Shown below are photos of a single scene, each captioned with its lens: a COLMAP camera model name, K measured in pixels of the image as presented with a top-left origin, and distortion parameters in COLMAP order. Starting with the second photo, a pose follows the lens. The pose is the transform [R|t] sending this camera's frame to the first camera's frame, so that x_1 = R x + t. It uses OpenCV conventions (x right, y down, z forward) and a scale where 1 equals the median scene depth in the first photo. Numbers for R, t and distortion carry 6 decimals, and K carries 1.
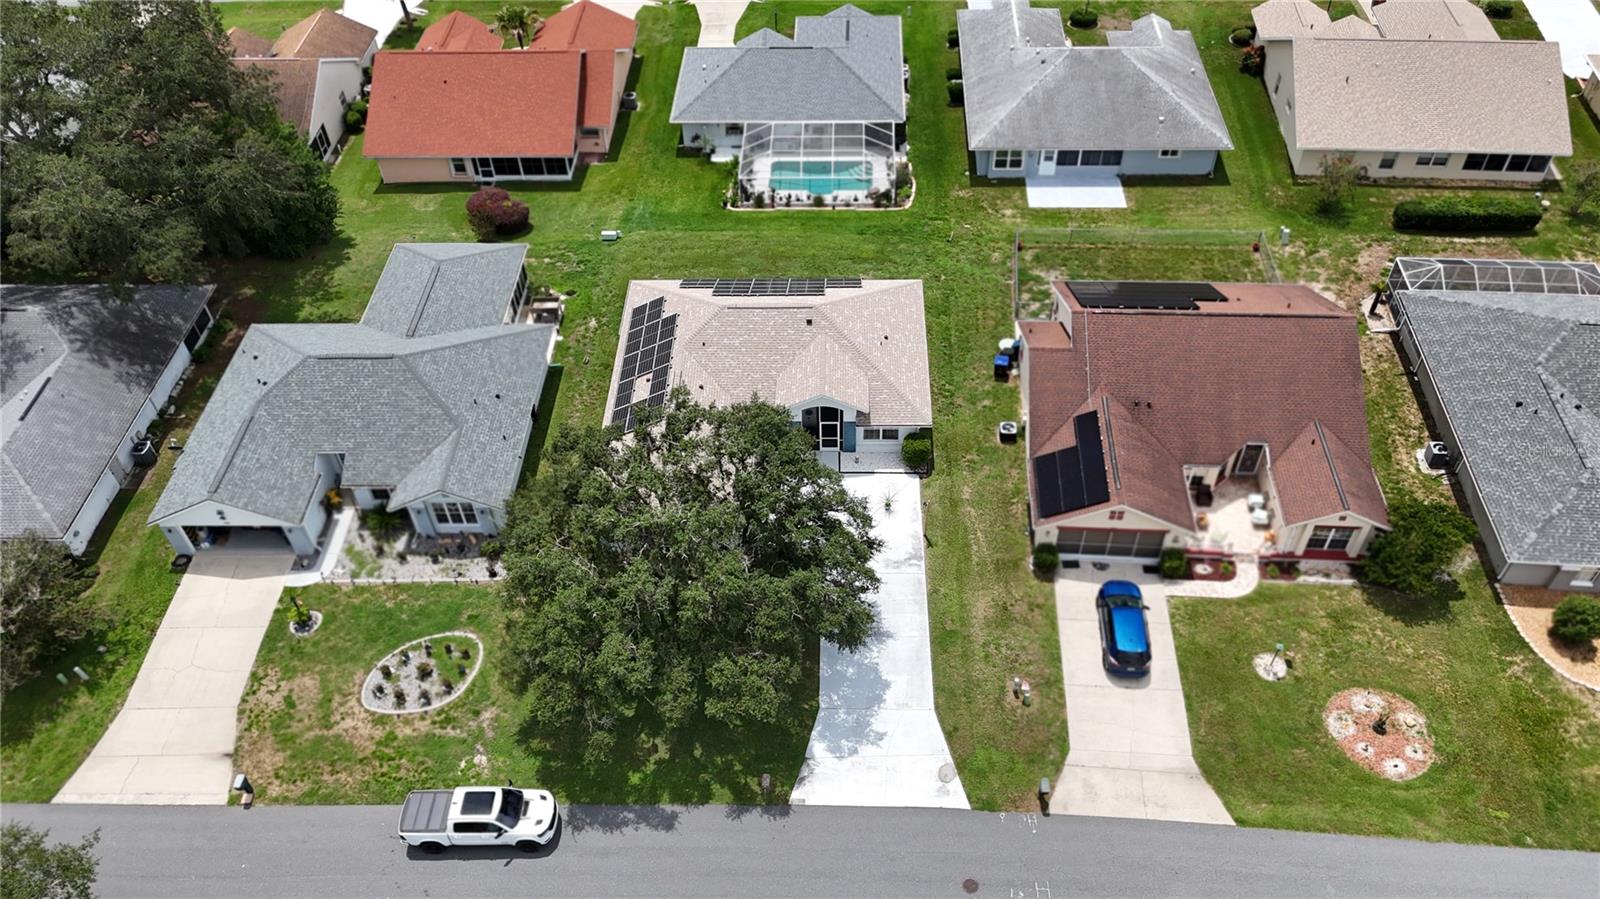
lens RADIAL K [[1175.7, 0, 798.5], [0, 1175.7, 461.4], [0, 0, 1]] dist [0.066082, -0.068753]
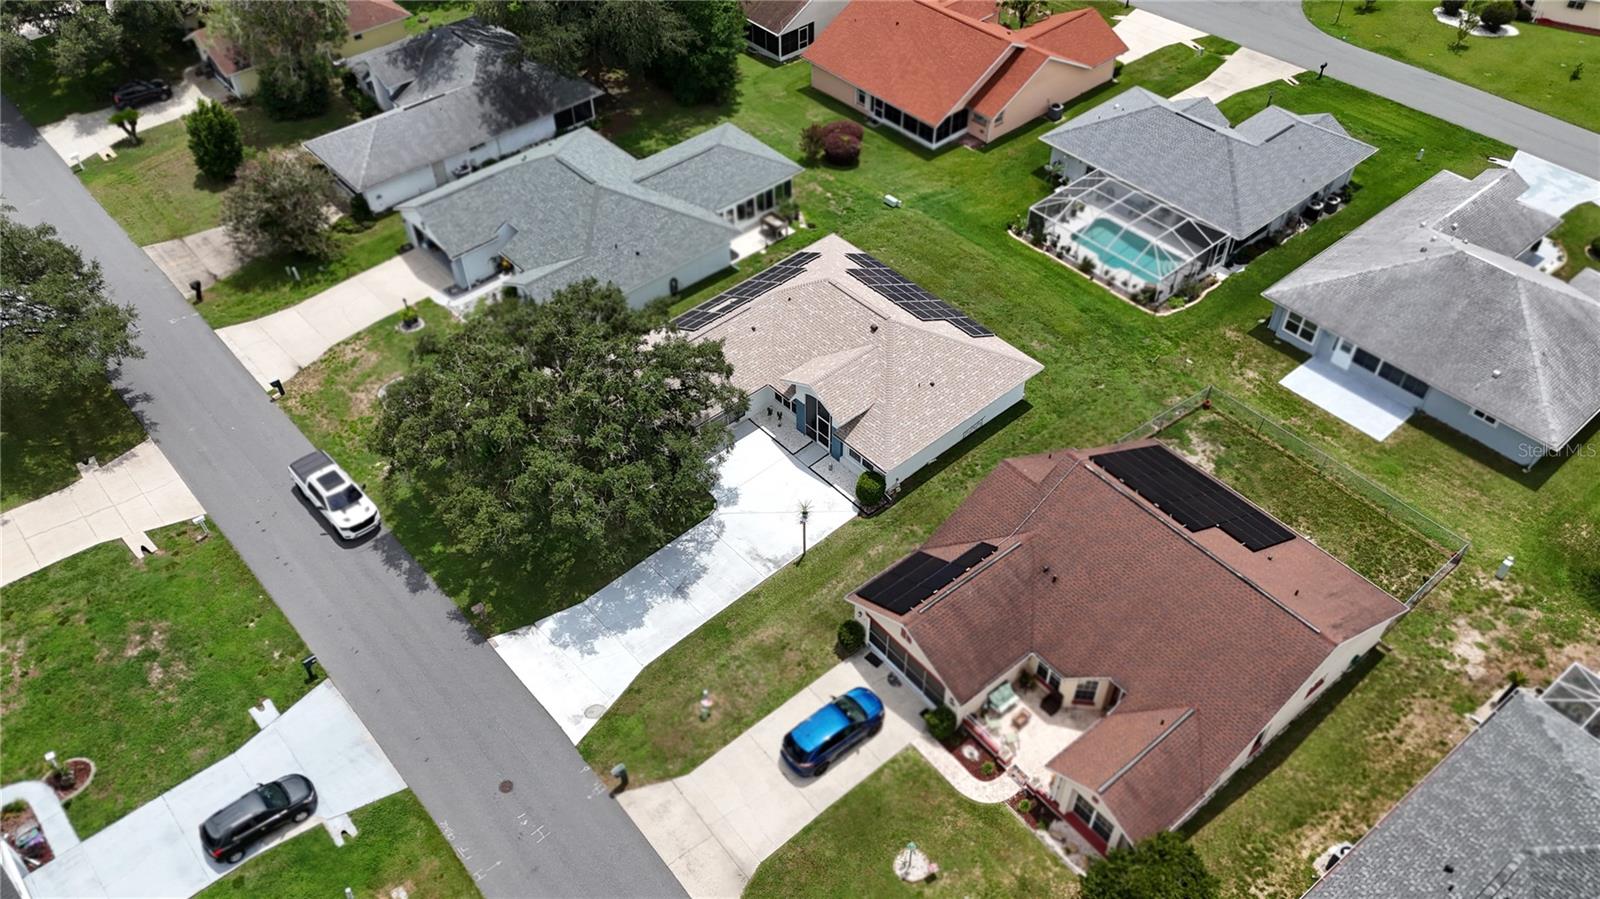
lens RADIAL K [[1175.7, 0, 798.5], [0, 1175.7, 461.4], [0, 0, 1]] dist [0.066082, -0.068753]
pose [[0.684104, 0.534074, -0.496756, 0.570405], [-0.532455, 0.831139, 0.160311, -0.164214], [0.498491, 0.154831, 0.852956, 0.134142]]
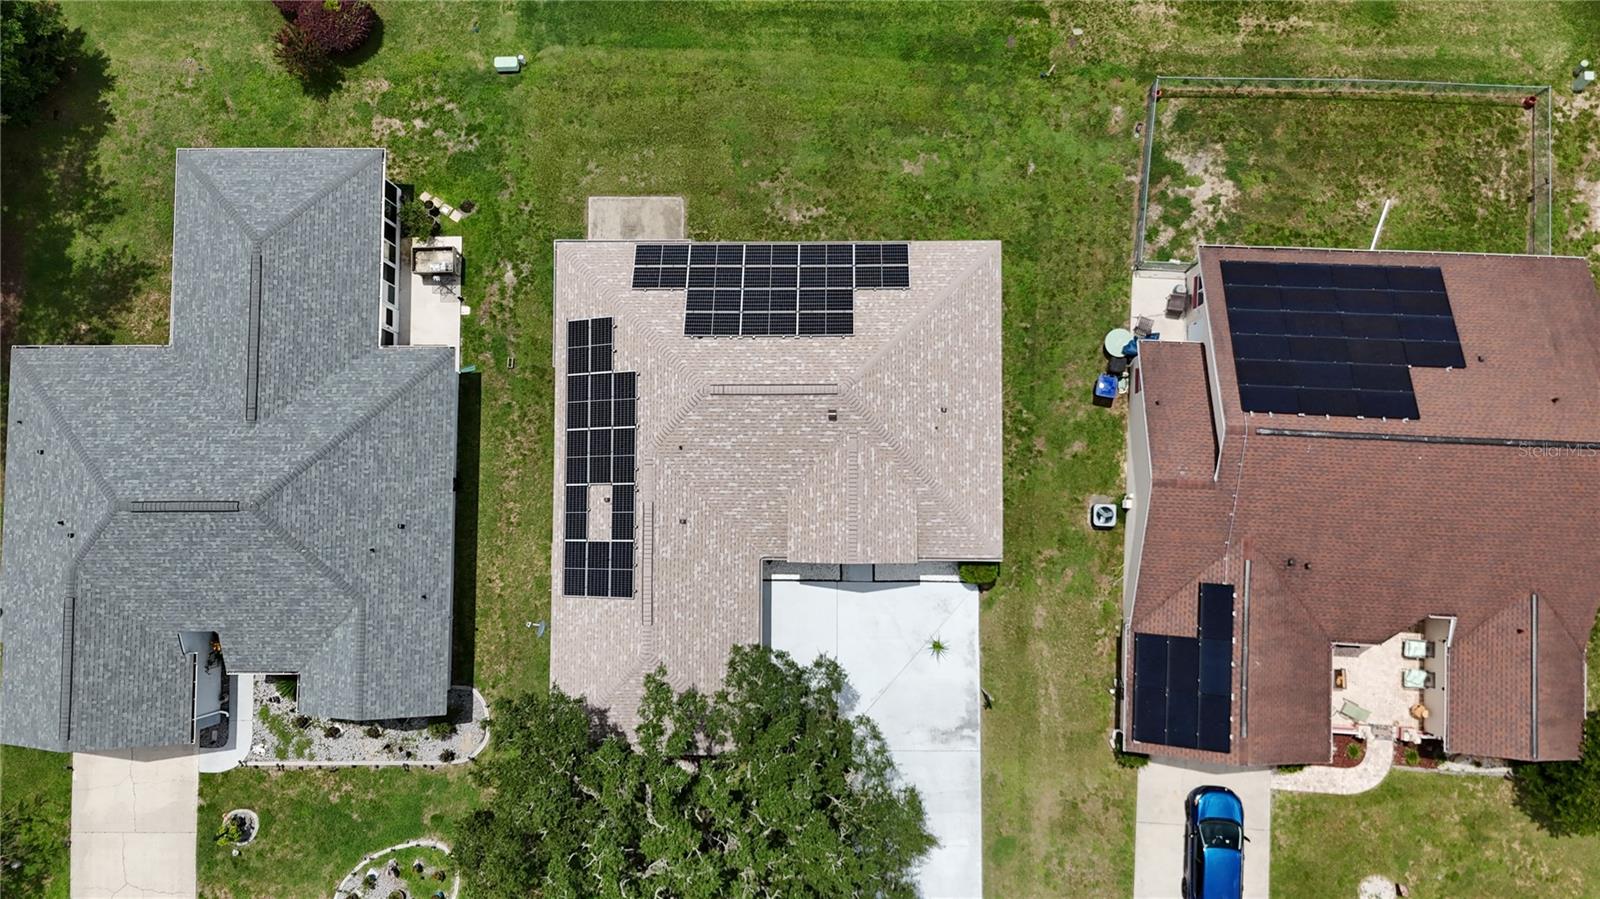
lens RADIAL K [[1175.7, 0, 798.5], [0, 1175.7, 461.4], [0, 0, 1]] dist [0.066082, -0.068753]
pose [[0.999703, -0.023721, -0.005572, -0.008474], [0.021703, 0.762864, 0.646195, -0.582007], [-0.011078, -0.646124, 0.763152, 0.503099]]
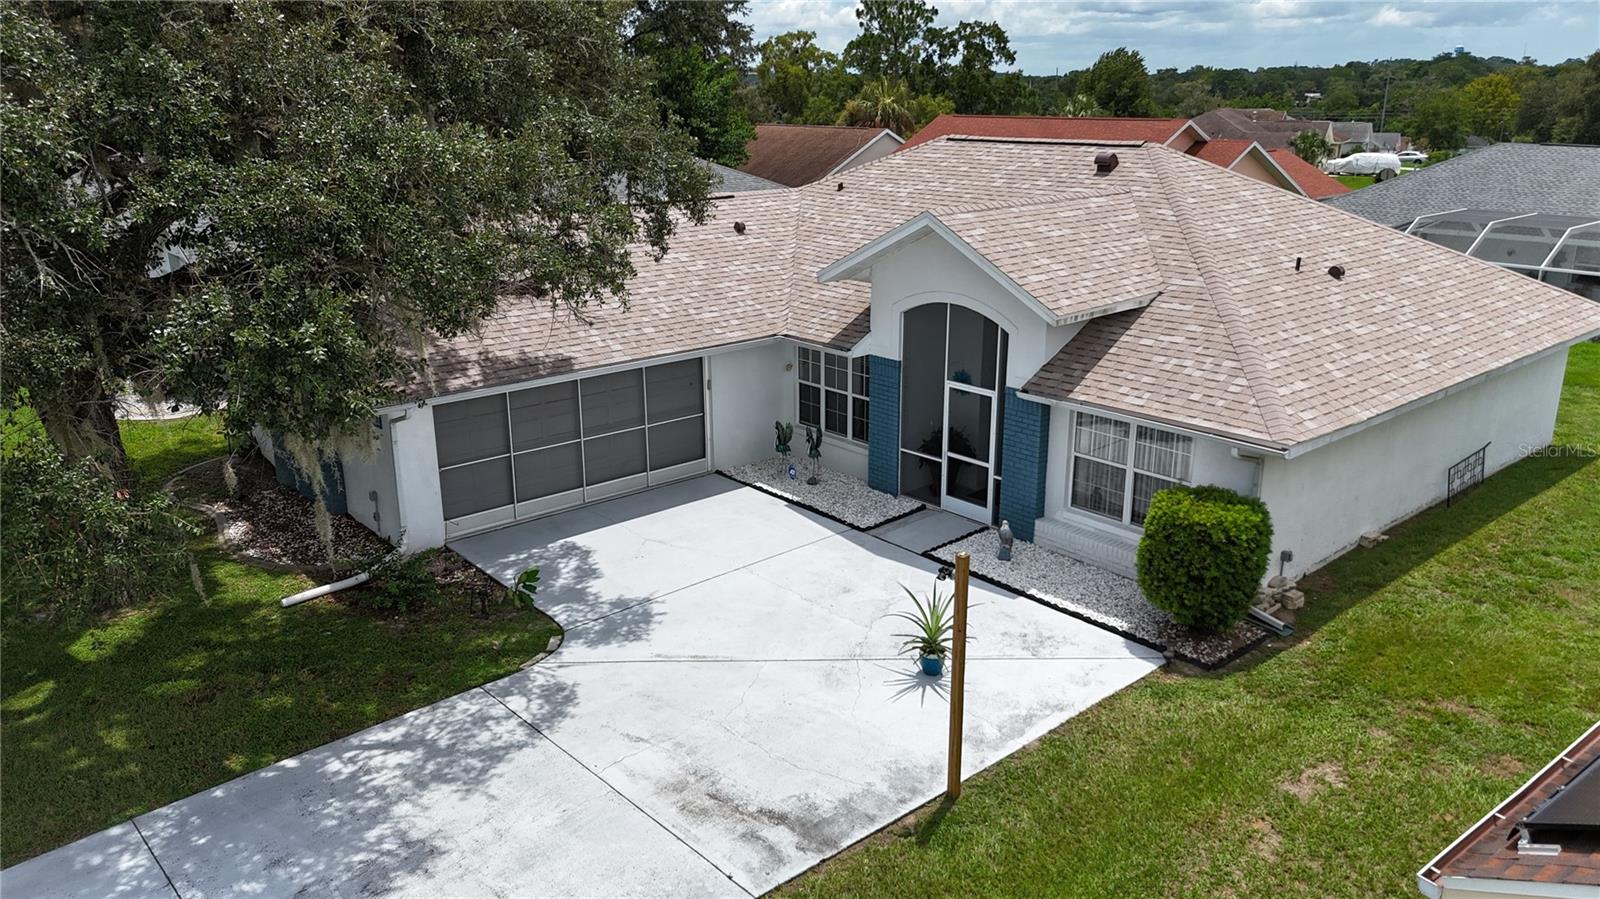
lens RADIAL K [[1175.7, 0, 798.5], [0, 1175.7, 461.4], [0, 0, 1]] dist [0.066082, -0.068753]
pose [[0.680952, 0.245901, -0.689809, 0.217305], [-0.539579, 0.805326, -0.245571, 0.081644], [0.495135, 0.539429, 0.681071, 0.838418]]
